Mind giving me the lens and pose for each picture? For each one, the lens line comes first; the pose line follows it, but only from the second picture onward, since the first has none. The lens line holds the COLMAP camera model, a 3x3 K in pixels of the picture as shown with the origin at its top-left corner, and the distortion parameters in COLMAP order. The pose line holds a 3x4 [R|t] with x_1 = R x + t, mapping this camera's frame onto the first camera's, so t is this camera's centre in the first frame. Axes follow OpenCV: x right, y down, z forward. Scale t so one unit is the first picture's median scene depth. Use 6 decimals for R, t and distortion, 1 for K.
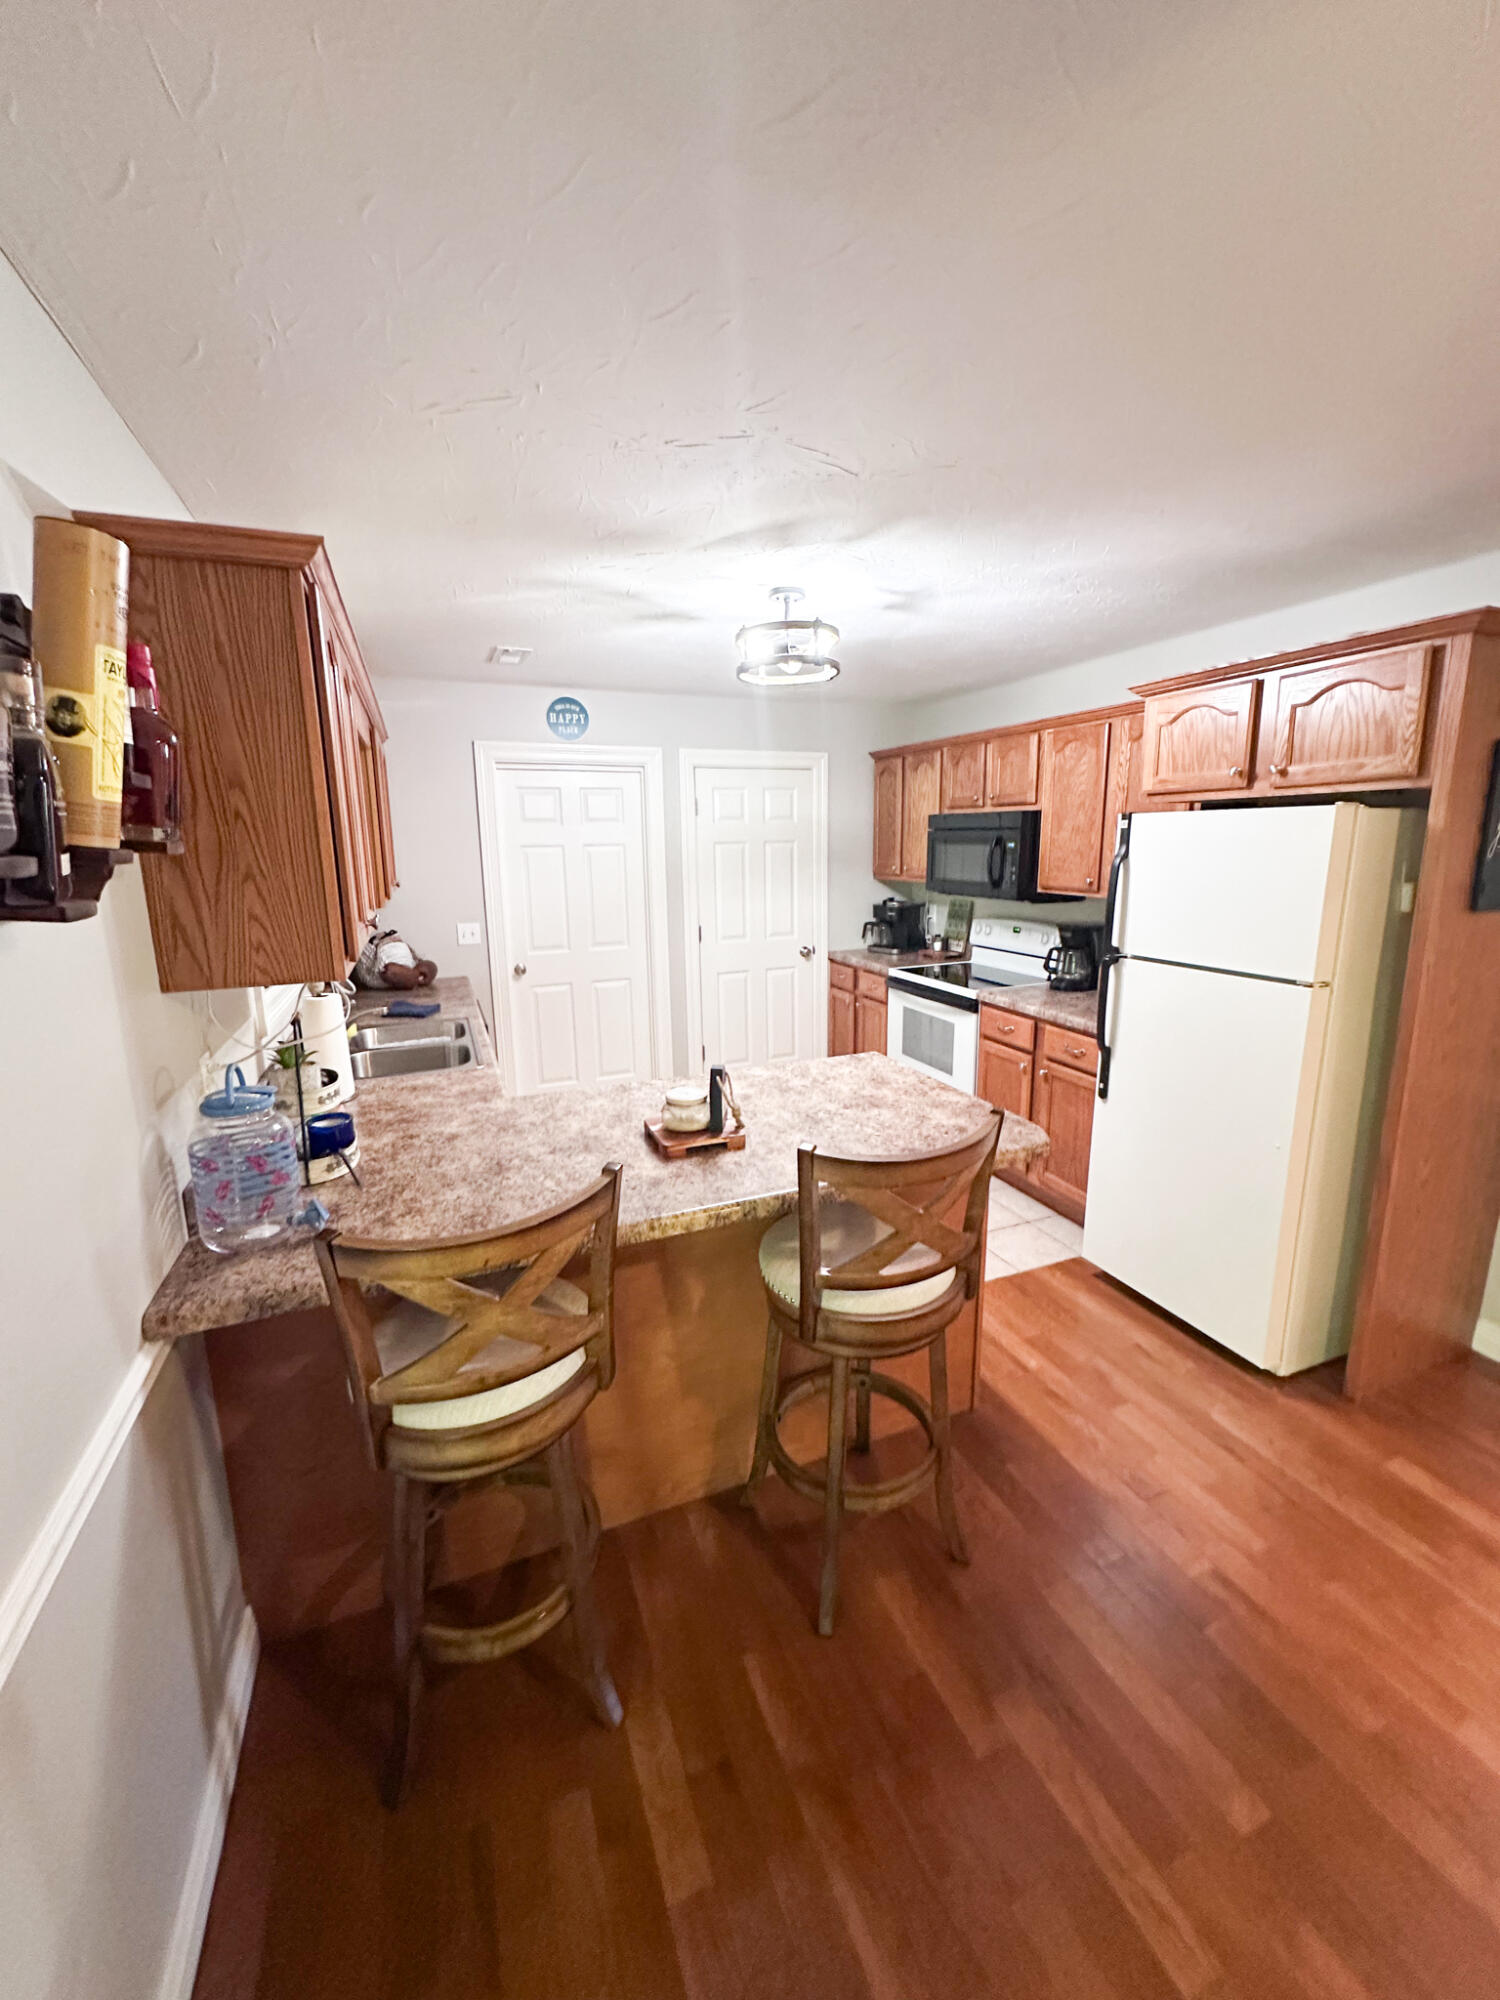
lens RADIAL K [[797.4, 0, 750.0], [0, 797.4, 1000.0], [0, 0, 1]] dist [-0.004121, 0.000154]
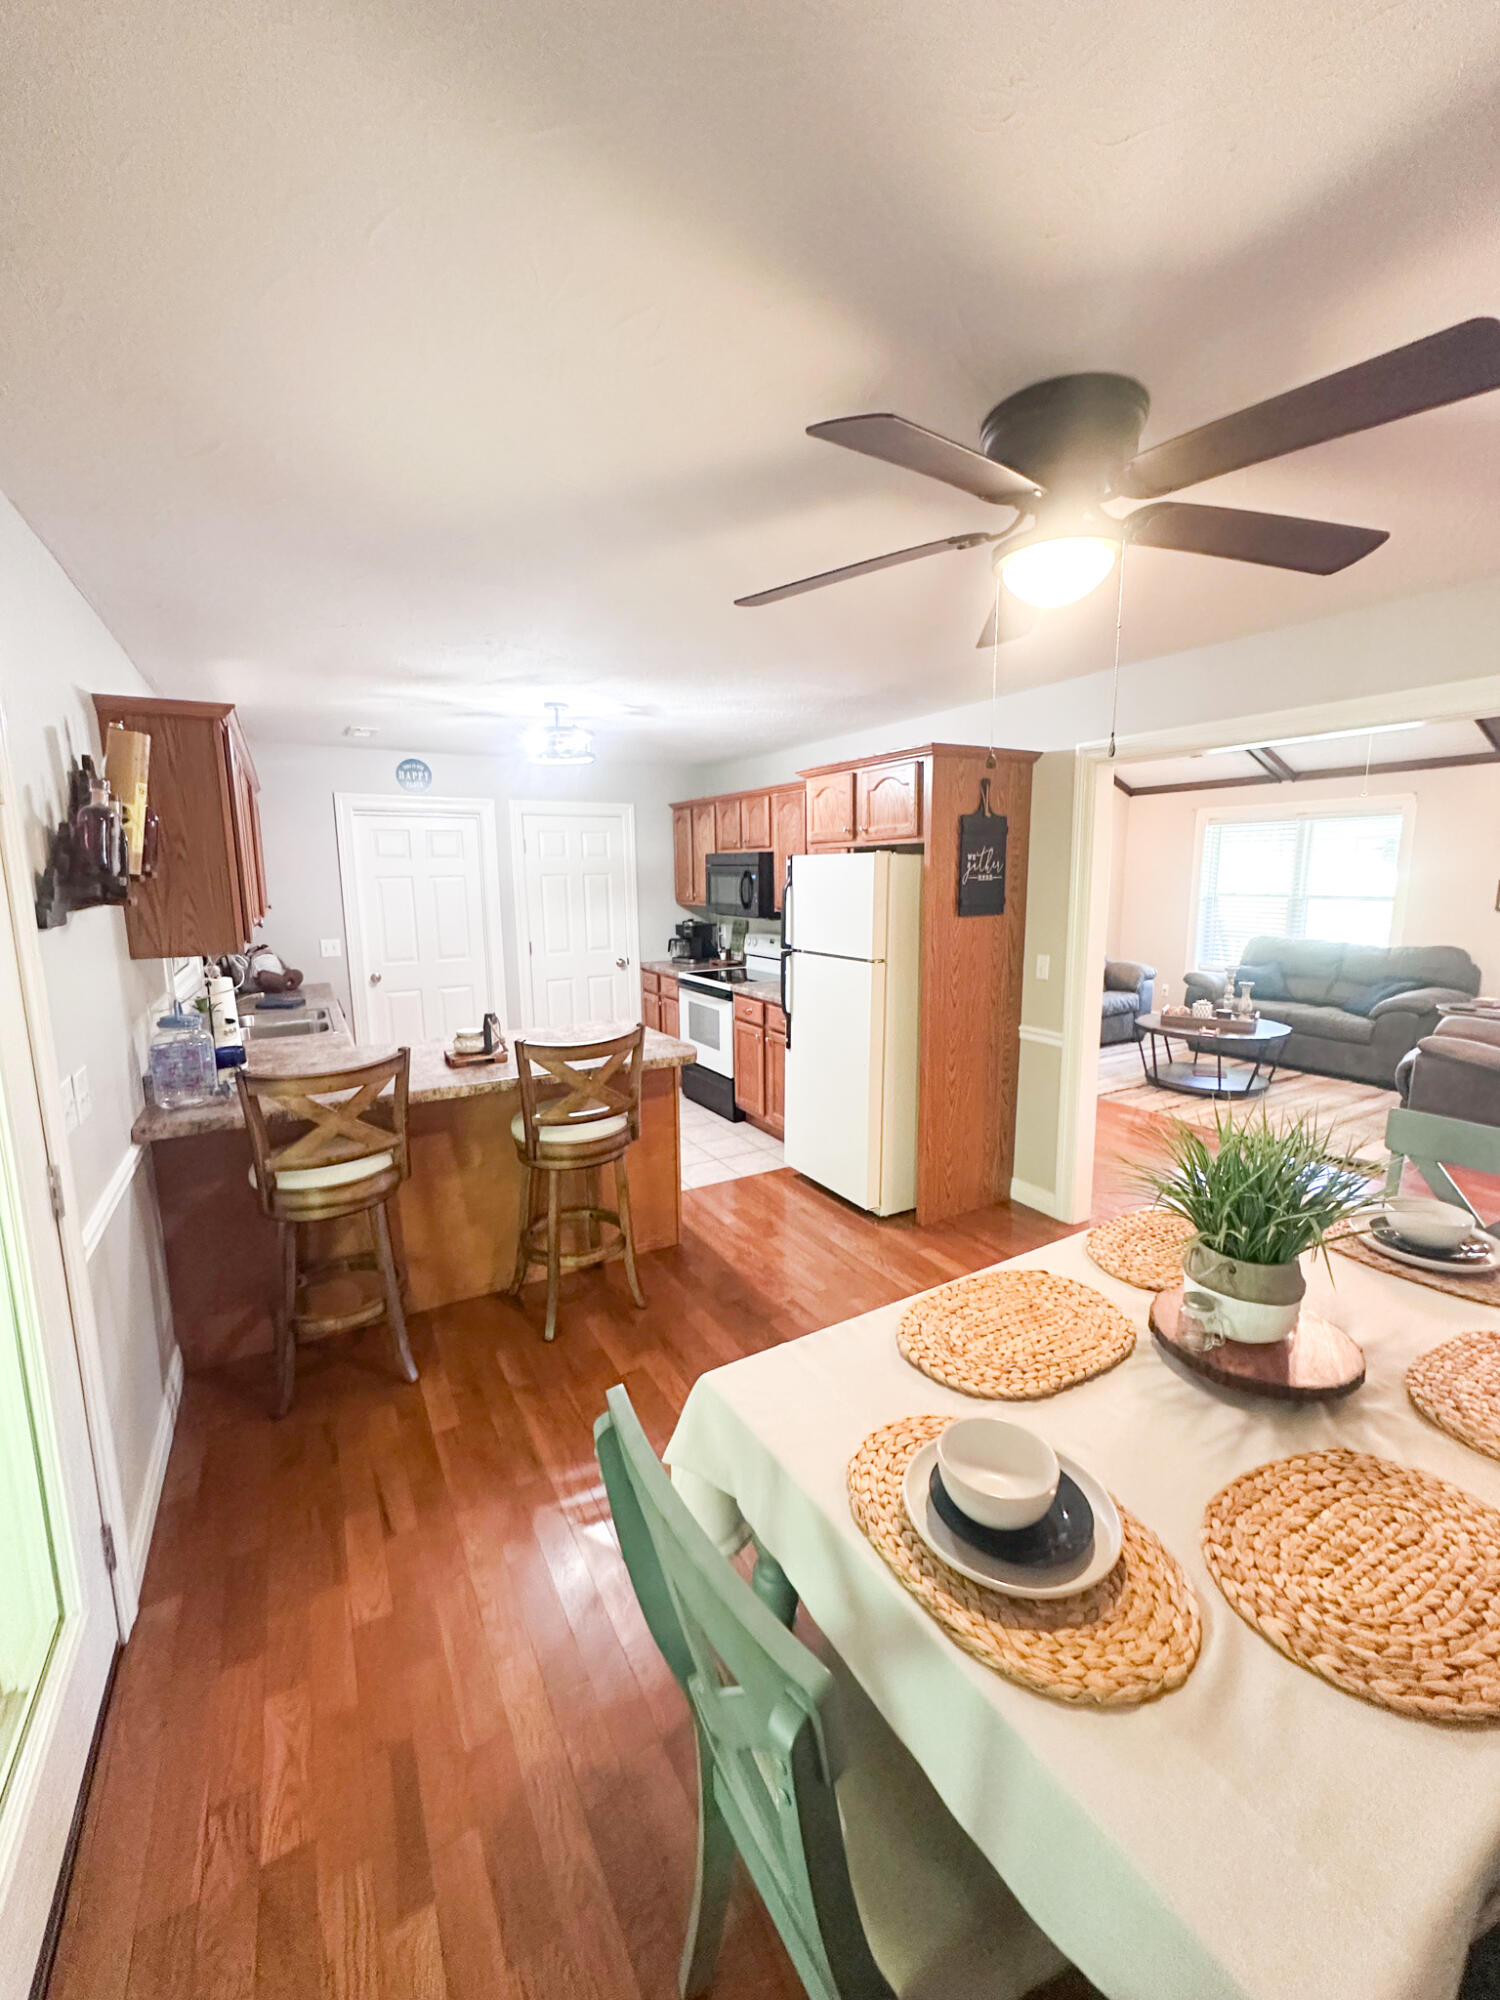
lens RADIAL K [[797.4, 0, 750.0], [0, 797.4, 1000.0], [0, 0, 1]] dist [-0.004121, 0.000154]
pose [[0.990475, -0.018226, 0.136478, 0.182164], [0.023761, 0.998955, -0.039042, 0.093562], [-0.135624, 0.041913, 0.989873, -0.460203]]
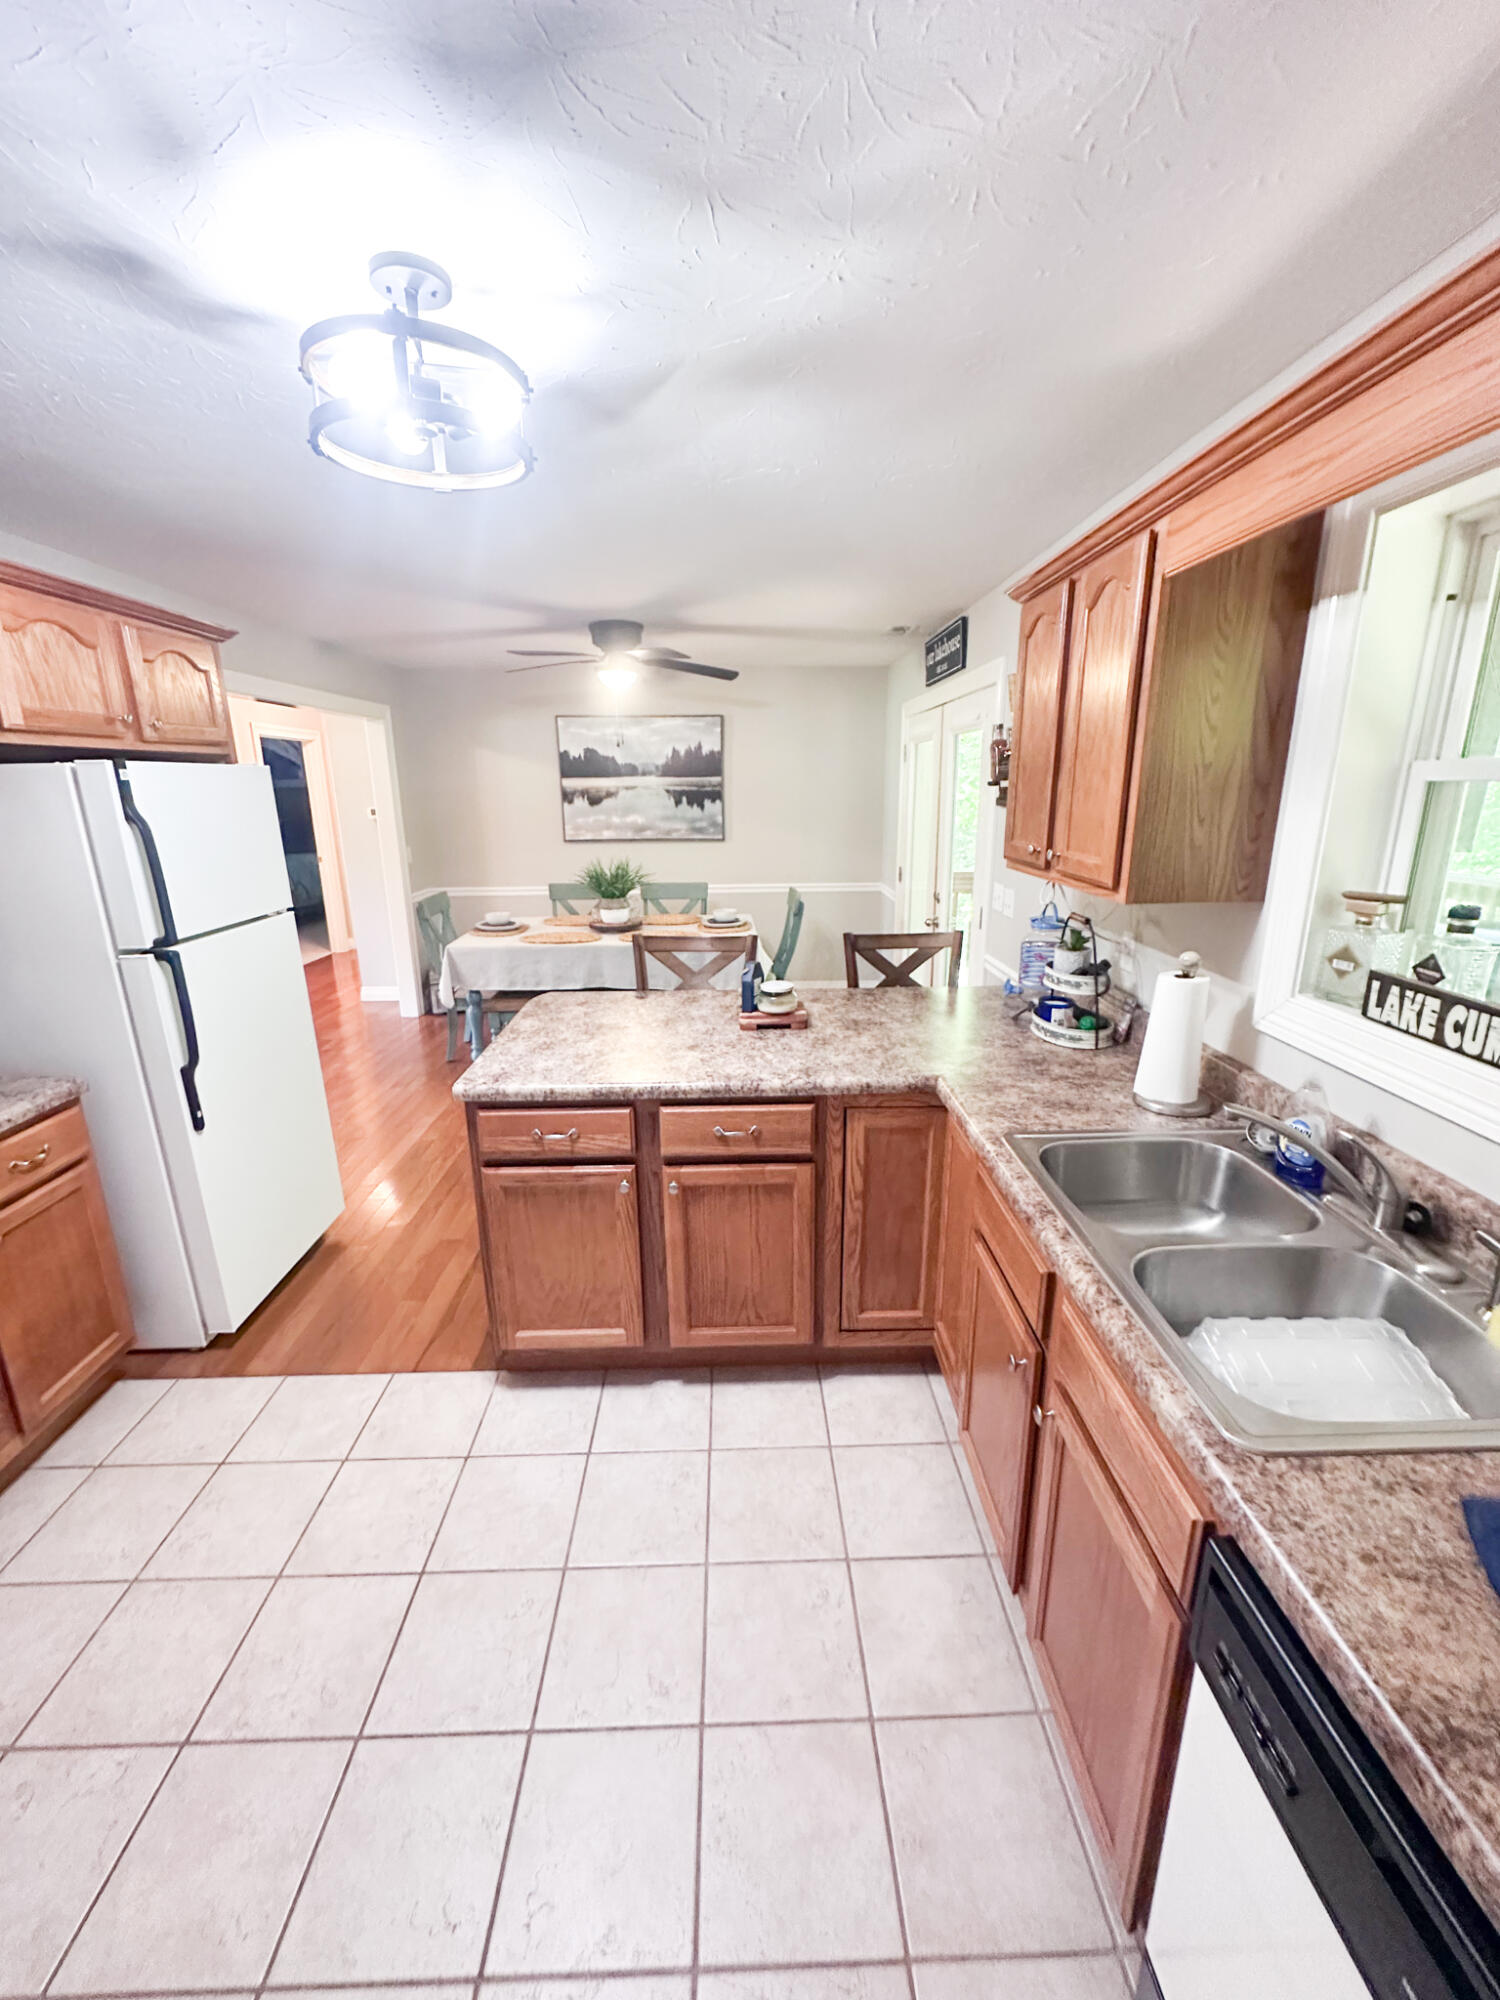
lens RADIAL K [[797.4, 0, 750.0], [0, 797.4, 1000.0], [0, 0, 1]] dist [-0.004121, 0.000154]
pose [[-0.935154, -0.070799, 0.347094, -0.307551], [0.091447, 0.898365, 0.429625, -0.262307], [-0.342234, 0.433506, -0.833636, 1.330436]]
